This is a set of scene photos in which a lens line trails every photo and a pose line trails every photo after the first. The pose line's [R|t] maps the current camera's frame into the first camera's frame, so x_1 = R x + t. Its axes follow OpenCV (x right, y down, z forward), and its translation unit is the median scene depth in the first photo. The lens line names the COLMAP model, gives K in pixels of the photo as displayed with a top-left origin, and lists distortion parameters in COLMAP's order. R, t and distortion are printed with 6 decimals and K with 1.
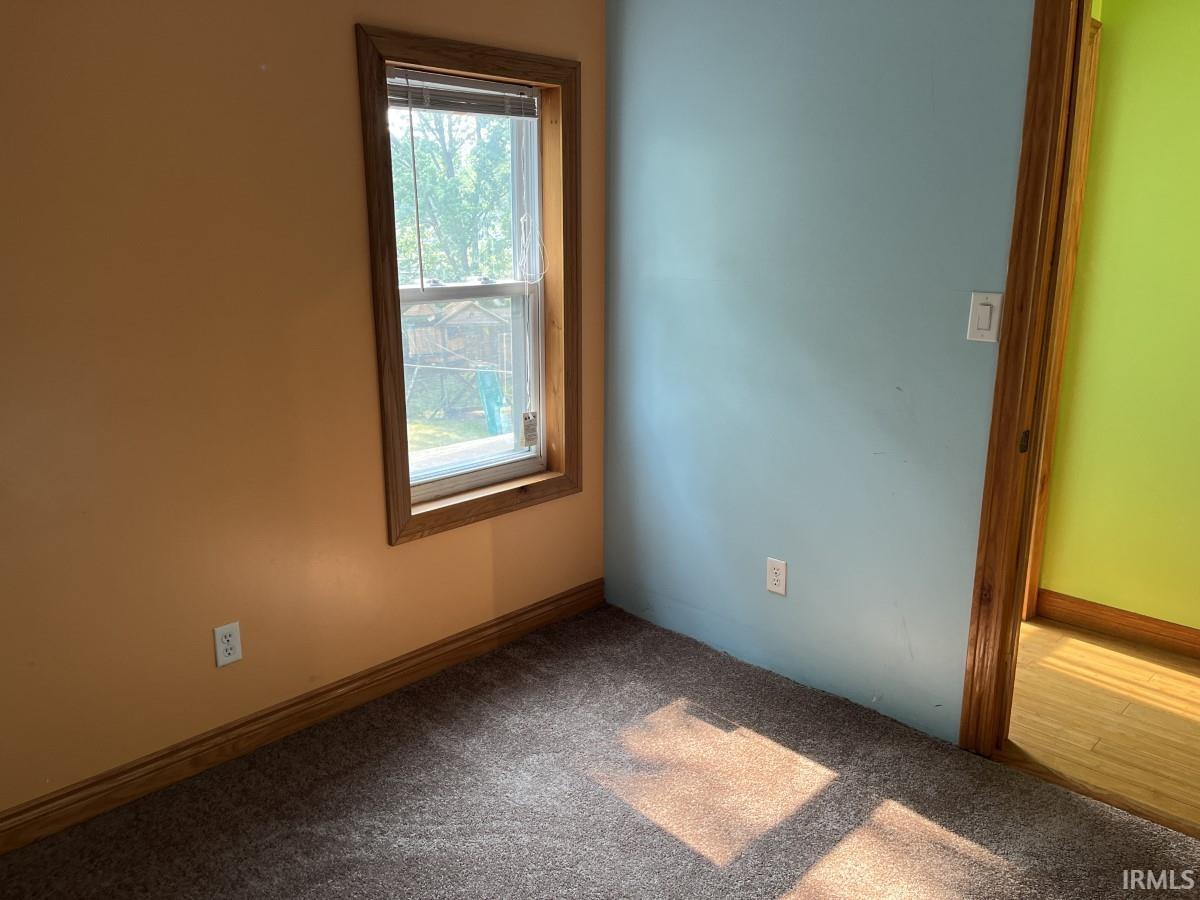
lens RADIAL K [[906.4, 0, 600.0], [0, 906.4, 450.0], [0, 0, 1]] dist [0.078158, -0.109913]
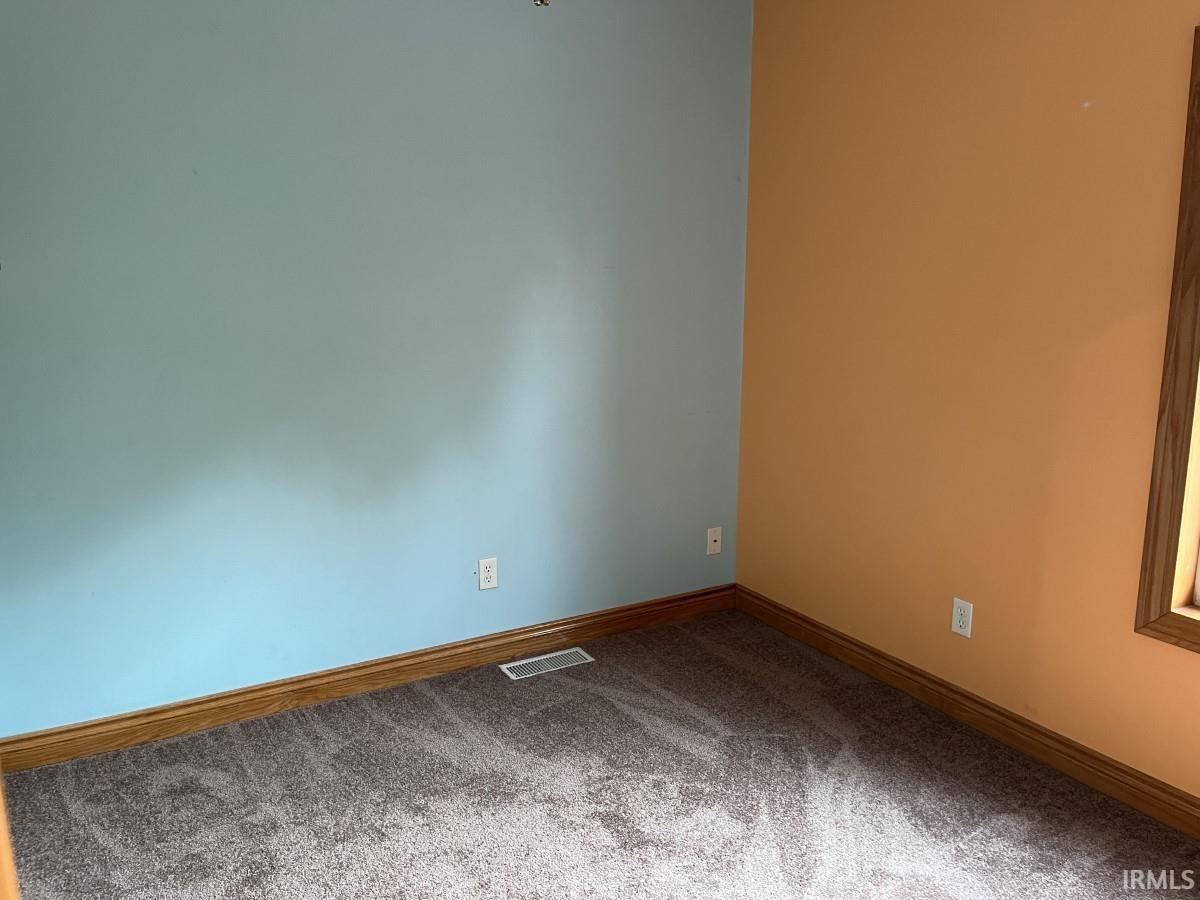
lens RADIAL K [[906.4, 0, 600.0], [0, 906.4, 450.0], [0, 0, 1]] dist [0.078158, -0.109913]
pose [[-0.279506, 0.190115, -0.941134, 0.735265], [-0.220503, 0.941292, 0.255634, -0.174581], [0.934481, 0.278974, -0.221176, 0.736612]]
